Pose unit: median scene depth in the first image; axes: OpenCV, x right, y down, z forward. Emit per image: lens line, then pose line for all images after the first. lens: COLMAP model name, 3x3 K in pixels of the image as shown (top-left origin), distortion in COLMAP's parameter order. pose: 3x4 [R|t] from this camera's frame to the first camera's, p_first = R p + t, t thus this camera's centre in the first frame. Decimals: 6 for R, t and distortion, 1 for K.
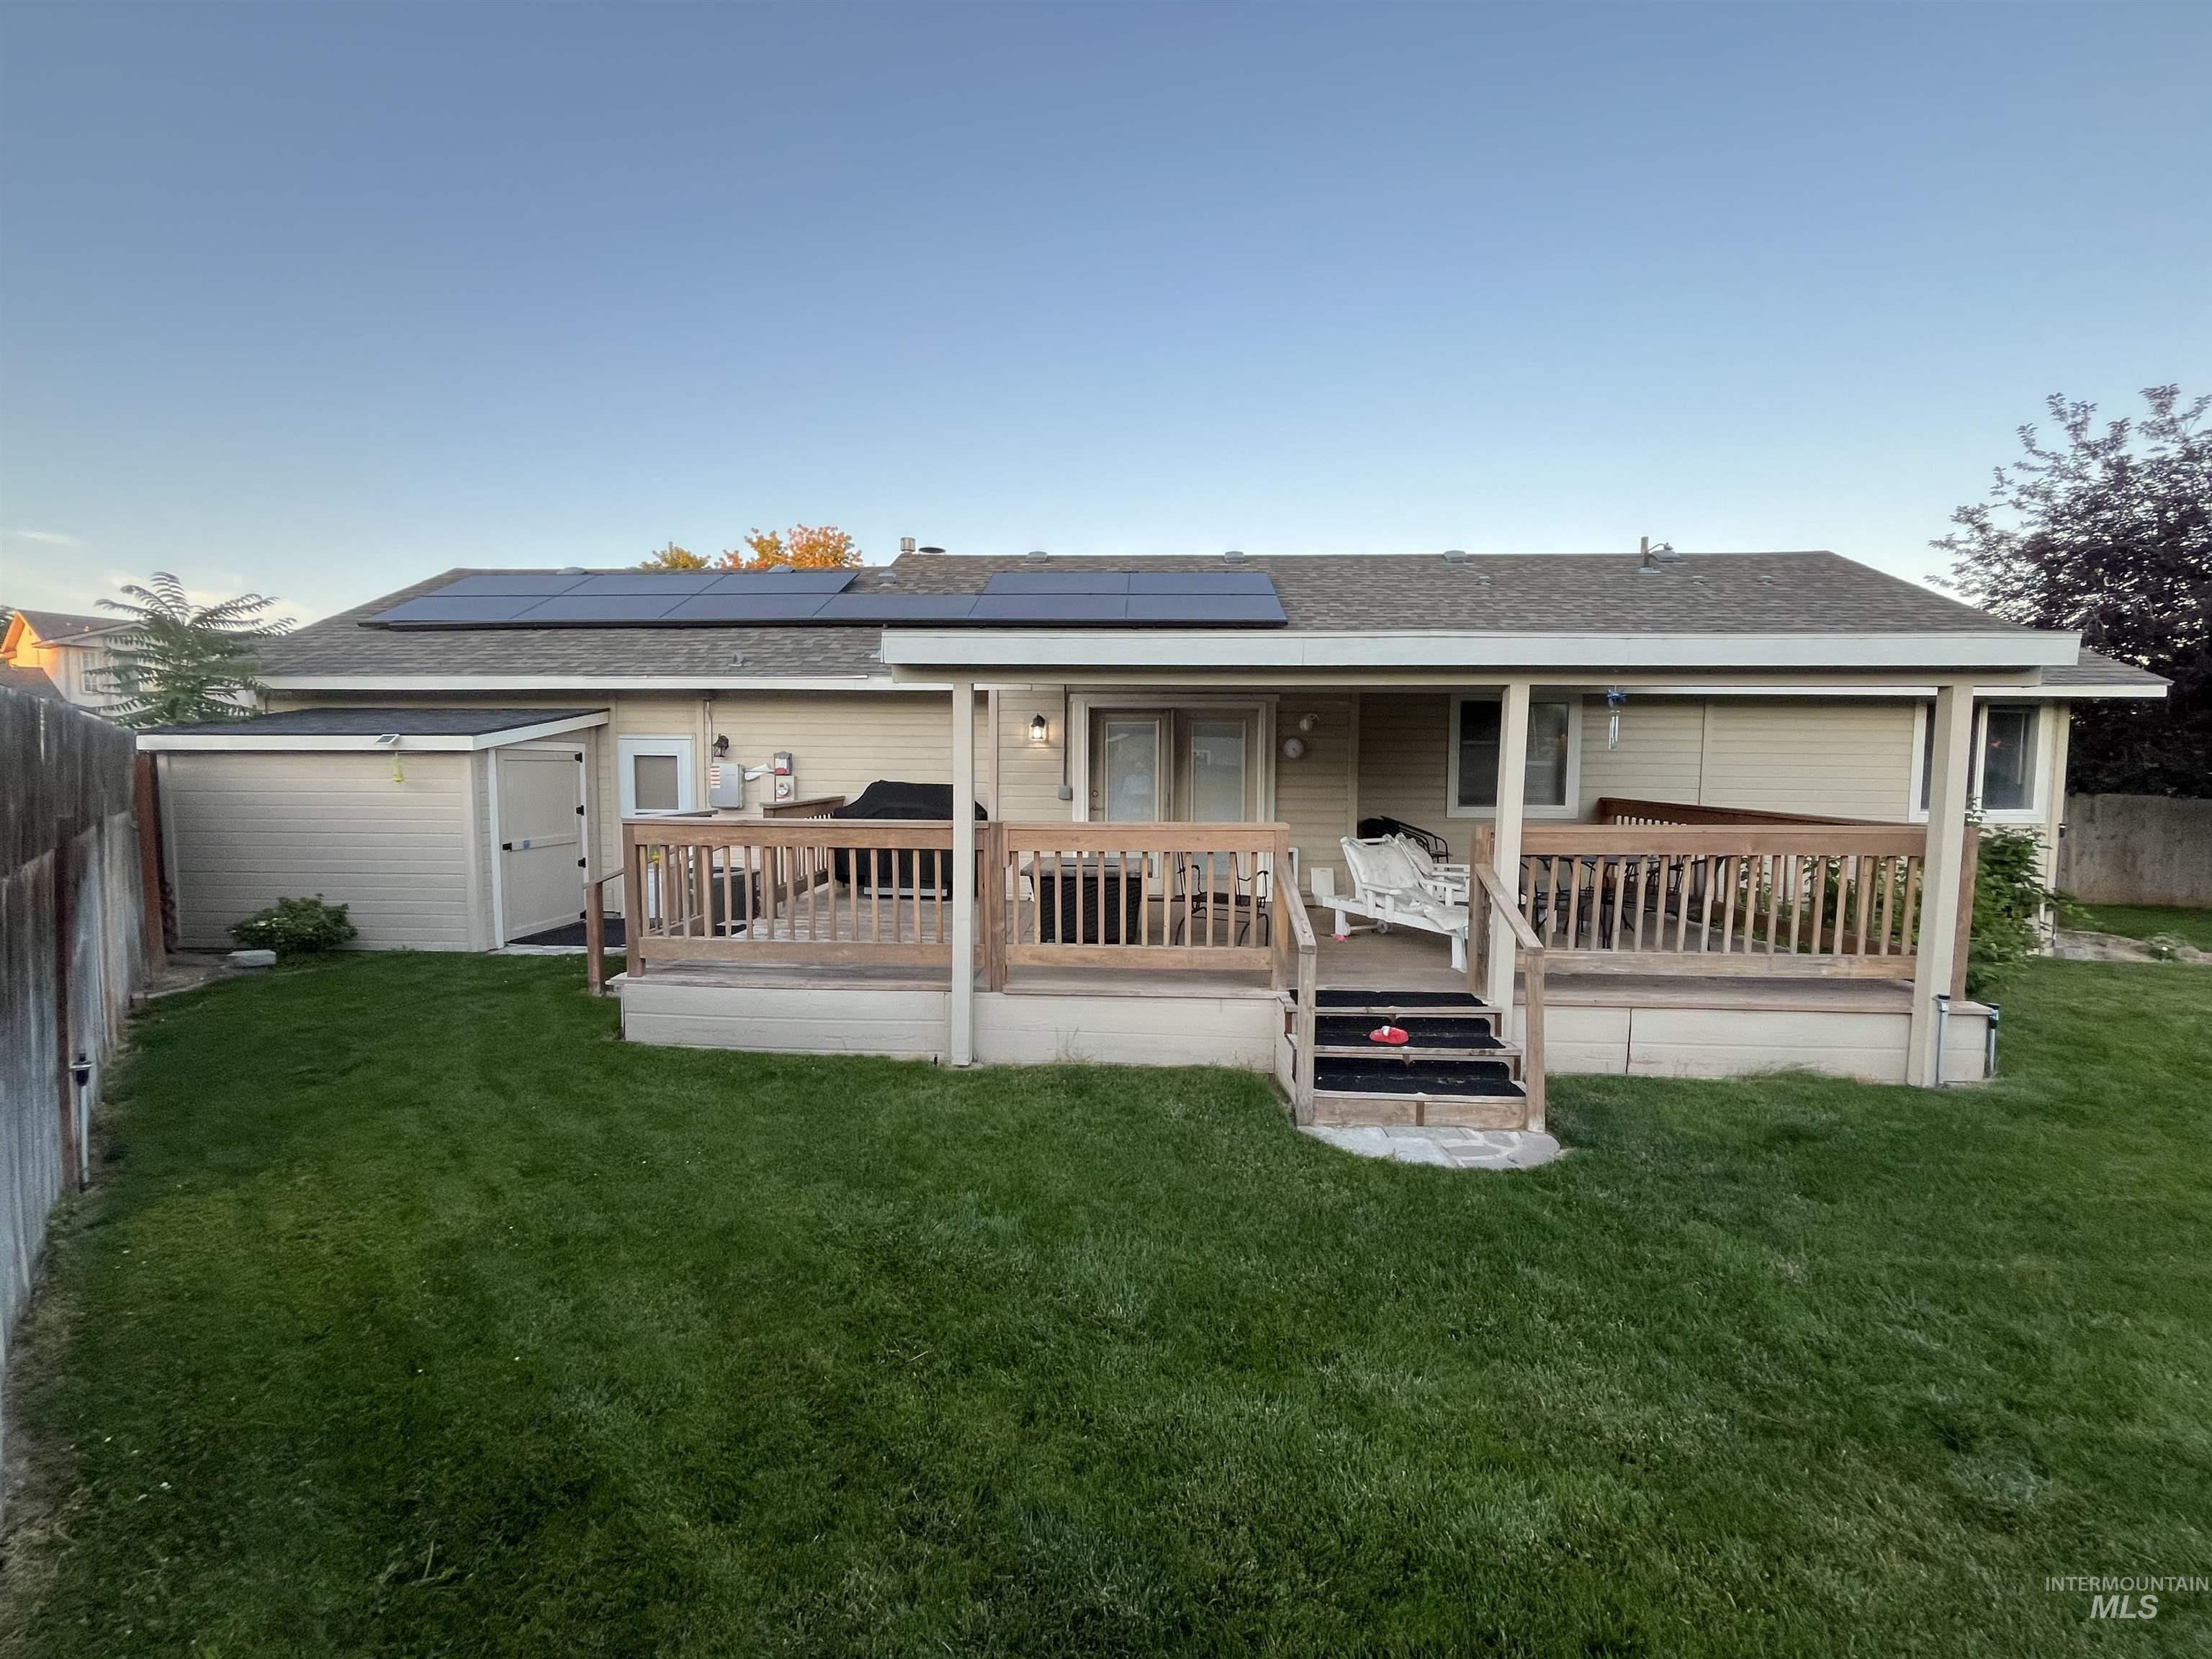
lens RADIAL K [[901.0, 0, 1107.2], [0, 901.0, 828.2], [0, 0, 1]] dist [-0.003688, 0.000426]
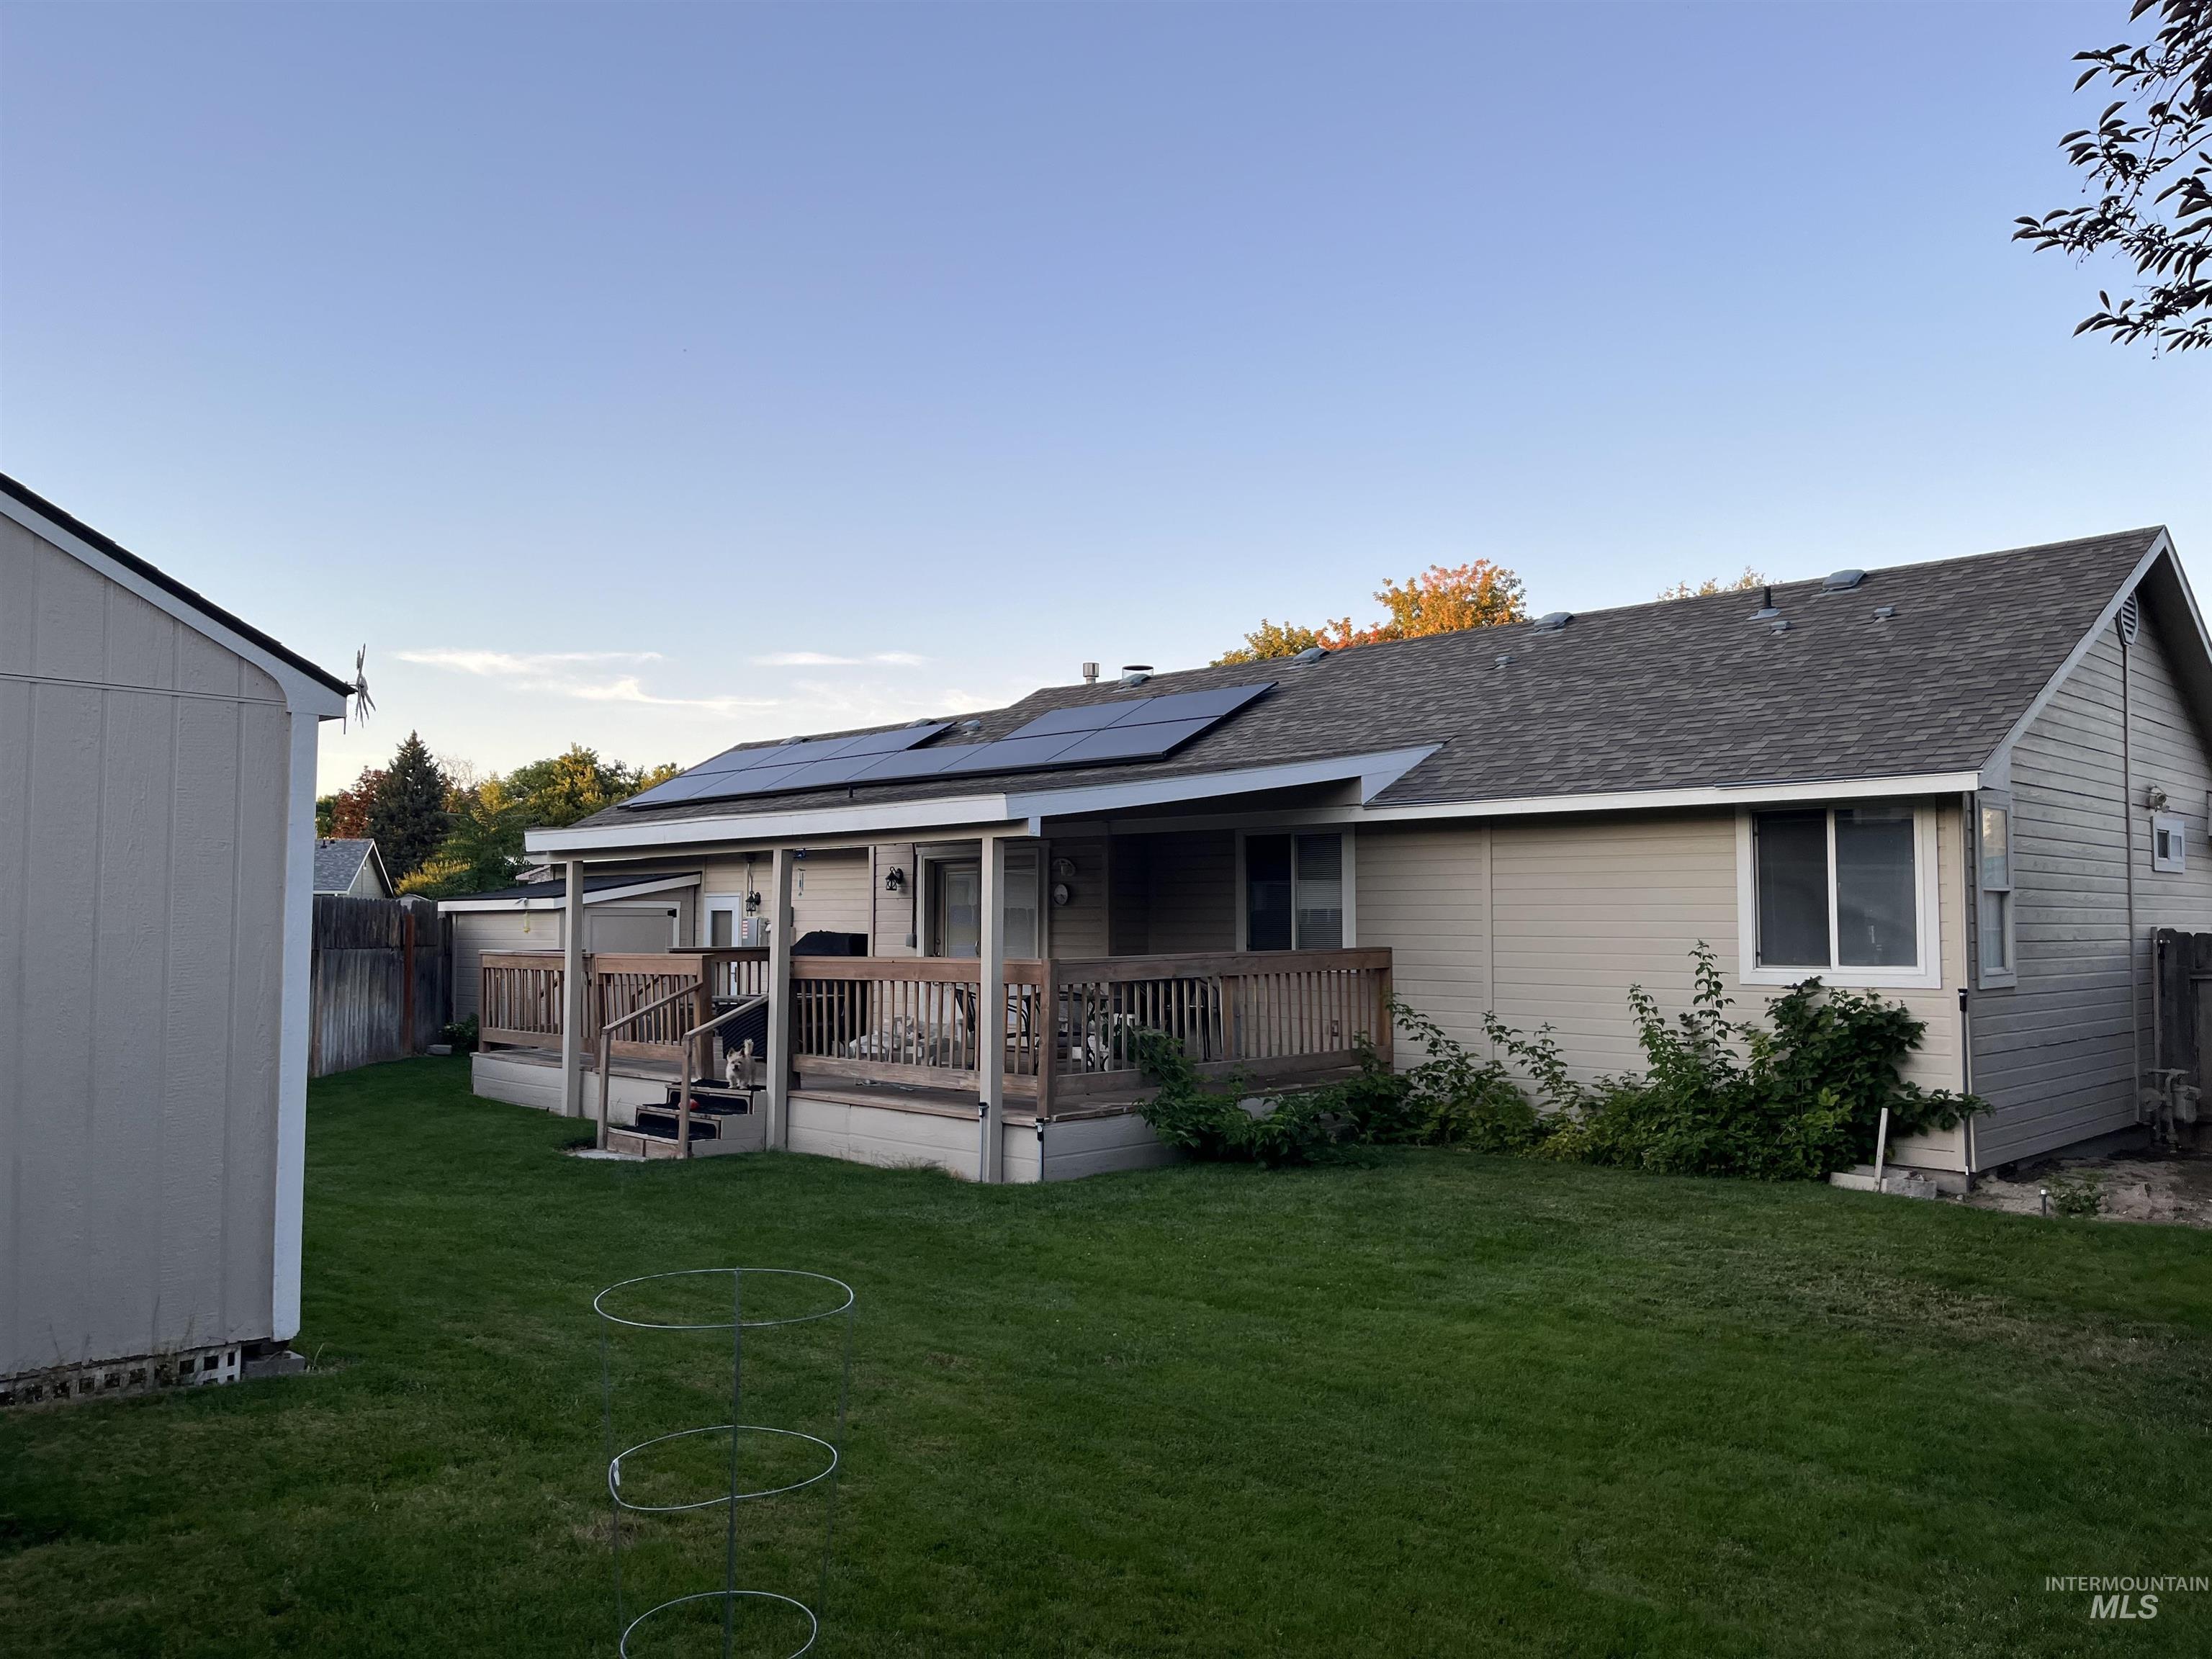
lens RADIAL K [[1672.9, 0, 1108.2], [0, 1672.9, 825.1], [0, 0, 1]] dist [0.057410, -0.080927]
pose [[0.742178, -0.046923, -0.668558, 2.260408], [-0.039940, 0.992676, -0.114010, 0.062536], [0.669012, 0.111318, 0.734868, -0.463079]]
